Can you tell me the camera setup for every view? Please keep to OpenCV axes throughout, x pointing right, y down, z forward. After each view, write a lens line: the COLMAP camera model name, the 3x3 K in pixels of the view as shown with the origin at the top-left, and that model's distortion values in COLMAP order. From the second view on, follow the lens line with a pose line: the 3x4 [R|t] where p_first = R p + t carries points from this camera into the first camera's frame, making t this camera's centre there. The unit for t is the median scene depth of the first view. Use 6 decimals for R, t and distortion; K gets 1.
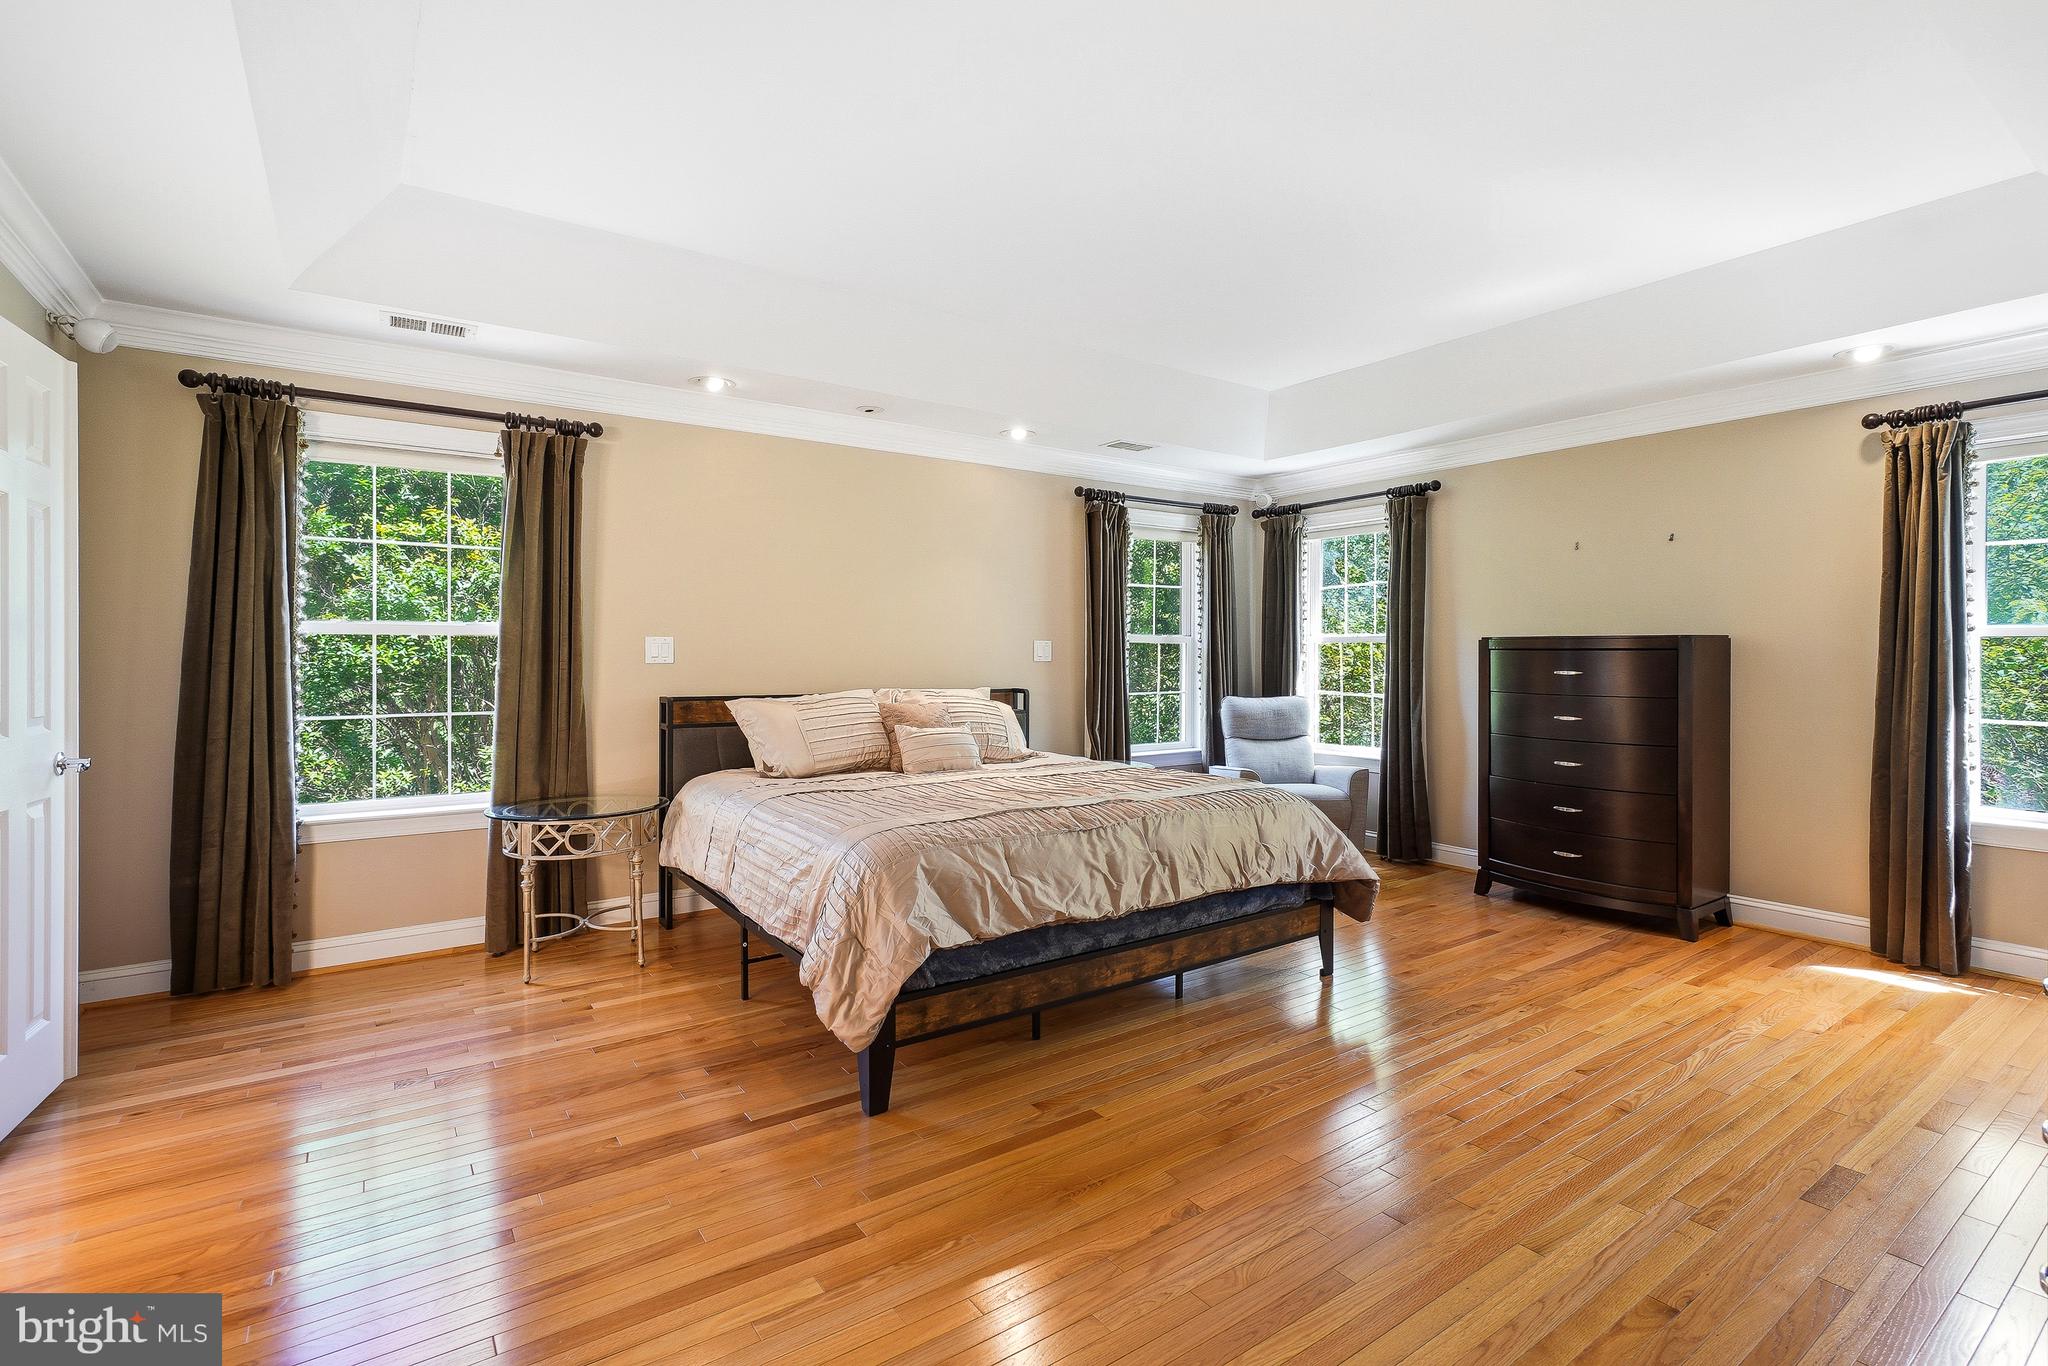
lens RADIAL K [[890.0, 0, 951.4], [0, 890.0, 654.3], [0, 0, 1]] dist [-0.013350, 0.003287]
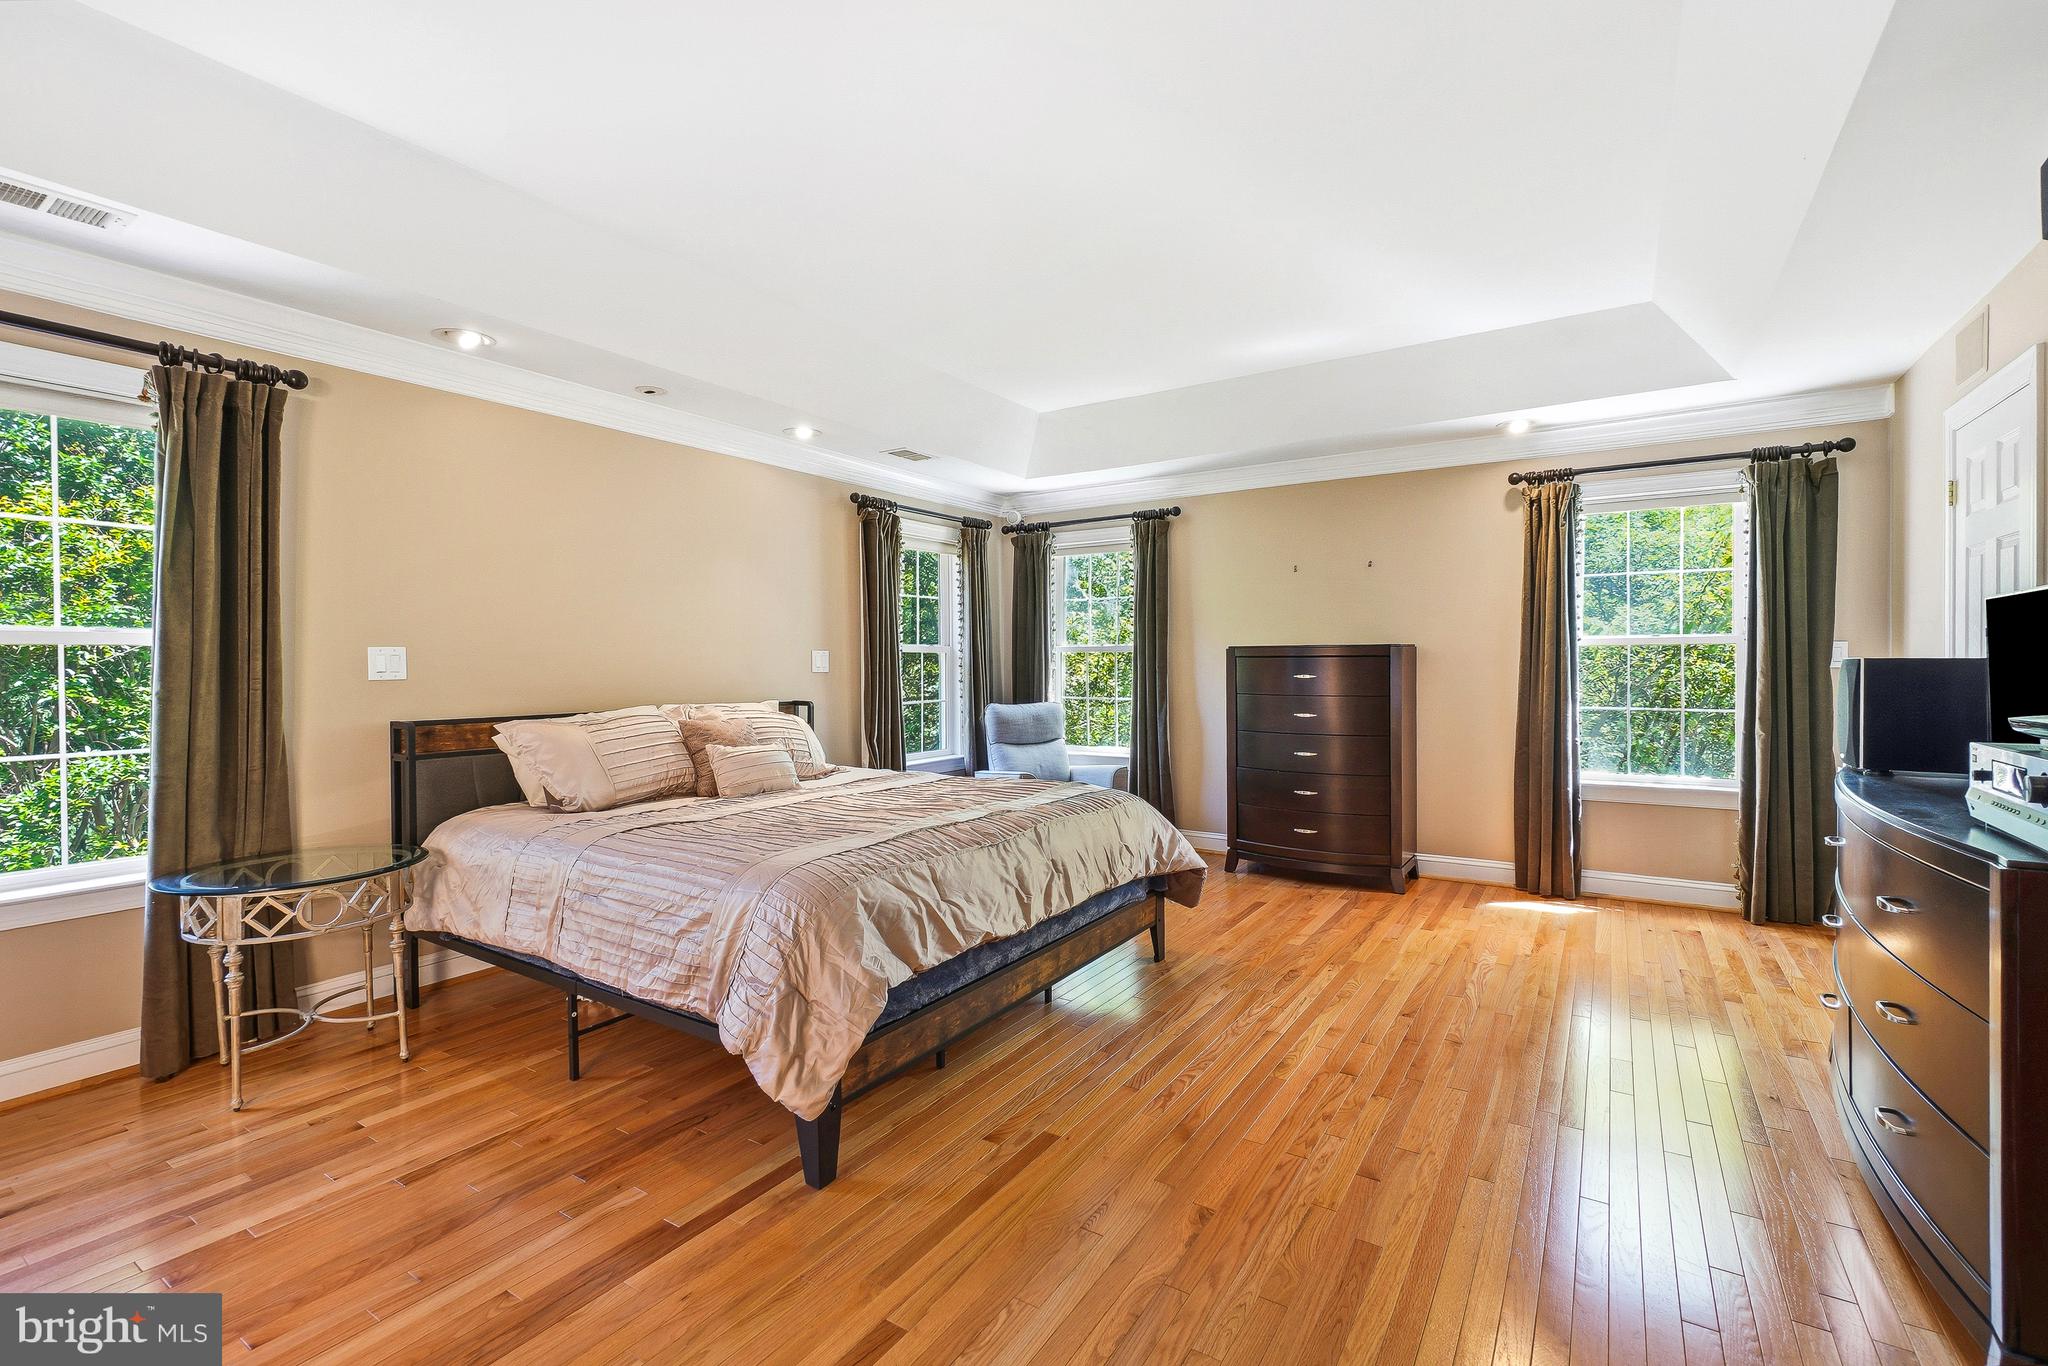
lens RADIAL K [[890.0, 0, 1028.1], [0, 890.0, 672.7], [0, 0, 1]] dist [-0.013350, 0.003287]
pose [[0.929500, -0.012048, 0.368626, -0.107208], [0.008626, 0.999903, 0.010930, -0.000235], [-0.368722, -0.006979, 0.929514, 0.053932]]
